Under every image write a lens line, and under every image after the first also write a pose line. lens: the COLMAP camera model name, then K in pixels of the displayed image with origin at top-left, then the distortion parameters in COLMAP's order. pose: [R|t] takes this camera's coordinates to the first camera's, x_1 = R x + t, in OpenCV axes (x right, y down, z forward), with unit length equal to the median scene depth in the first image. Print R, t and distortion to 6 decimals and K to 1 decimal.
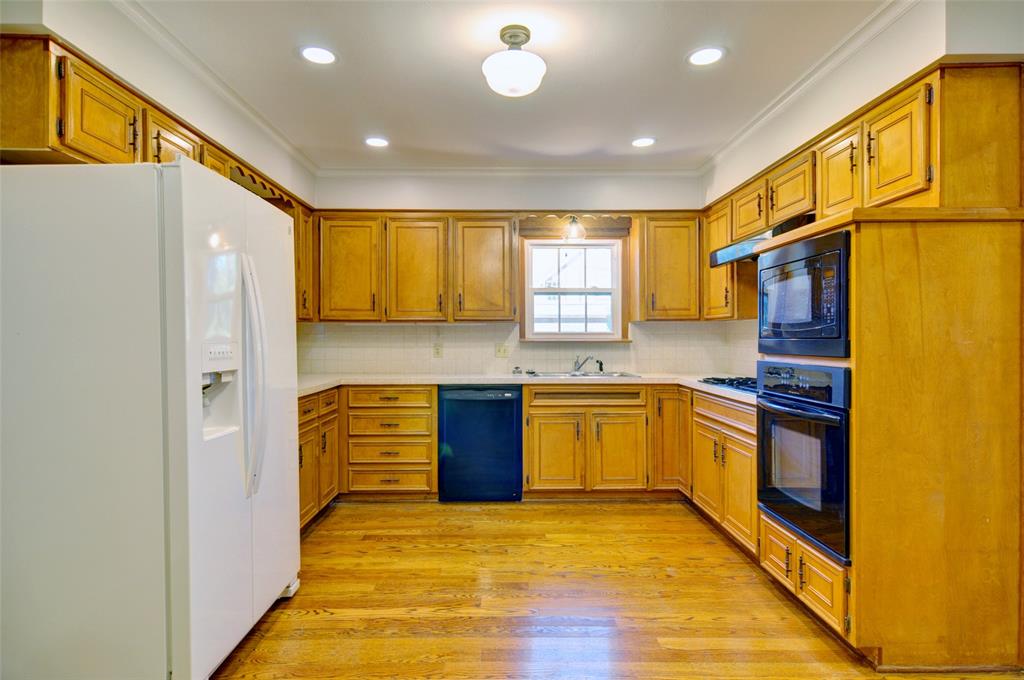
lens RADIAL K [[534.7, 0, 505.2], [0, 534.7, 338.8], [0, 0, 1]] dist [0.003850, -0.000074]
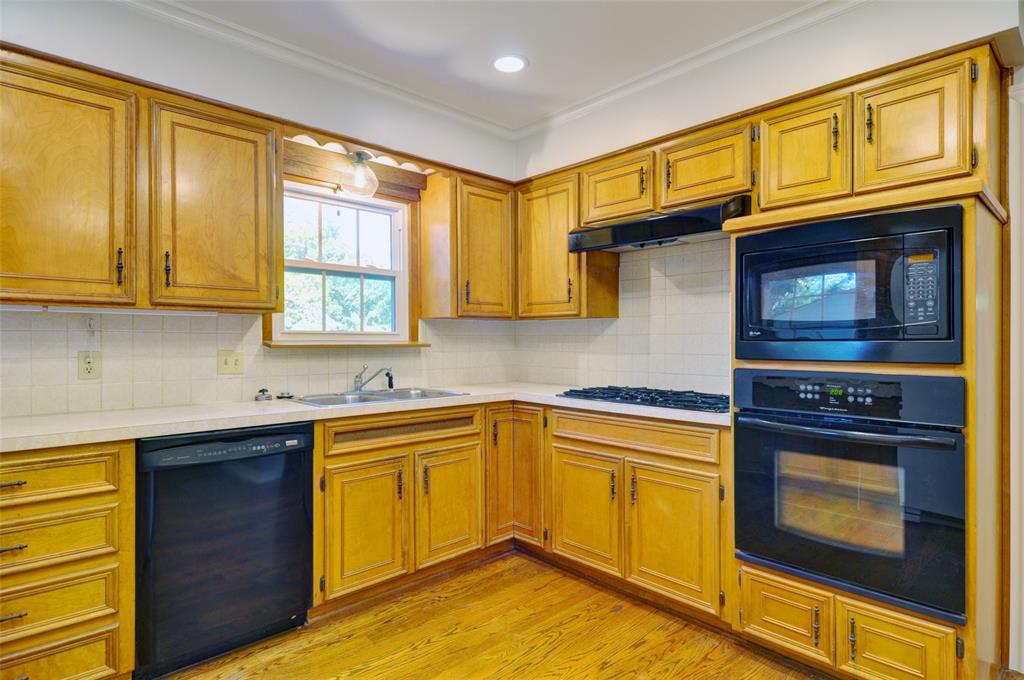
lens RADIAL K [[539.8, 0, 512.0], [0, 539.8, 340.0], [0, 0, 1]] dist [0.007918, -0.002500]
pose [[0.739066, 0.002224, 0.673629, -0.200715], [0.000584, 0.999992, -0.003942, 0.001024], [-0.673633, 0.003307, 0.739059, 0.426077]]
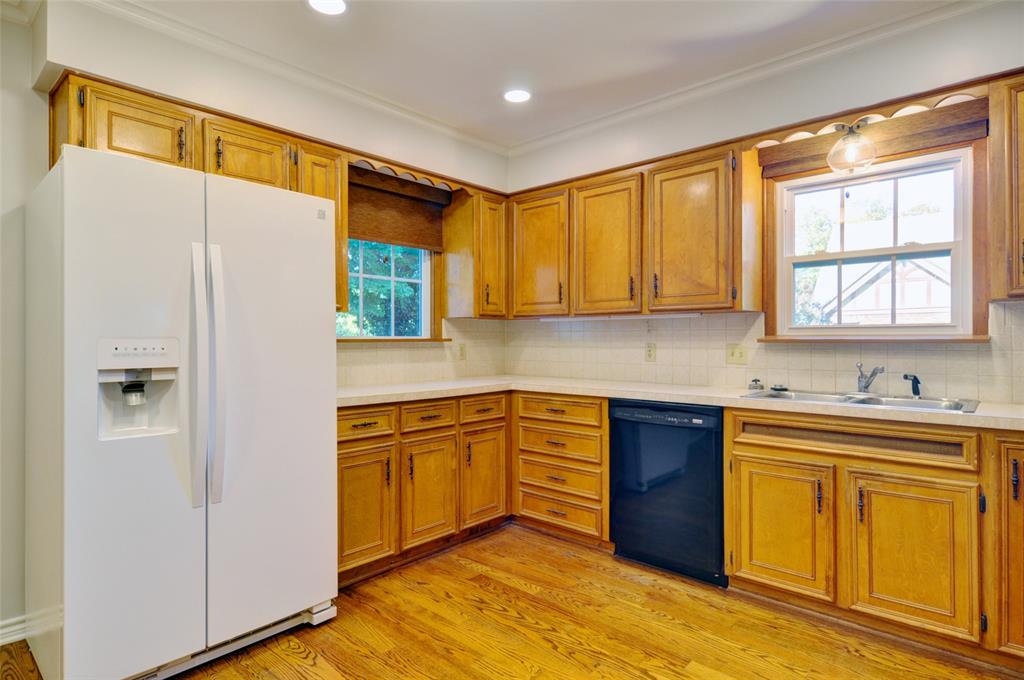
lens RADIAL K [[539.8, 0, 512.0], [0, 539.8, 340.0], [0, 0, 1]] dist [0.007918, -0.002500]
pose [[0.737402, -0.000061, -0.675455, 0.282328], [-0.000062, 1.000000, -0.000157, 0.005178], [0.675455, 0.000158, 0.737402, 0.351027]]
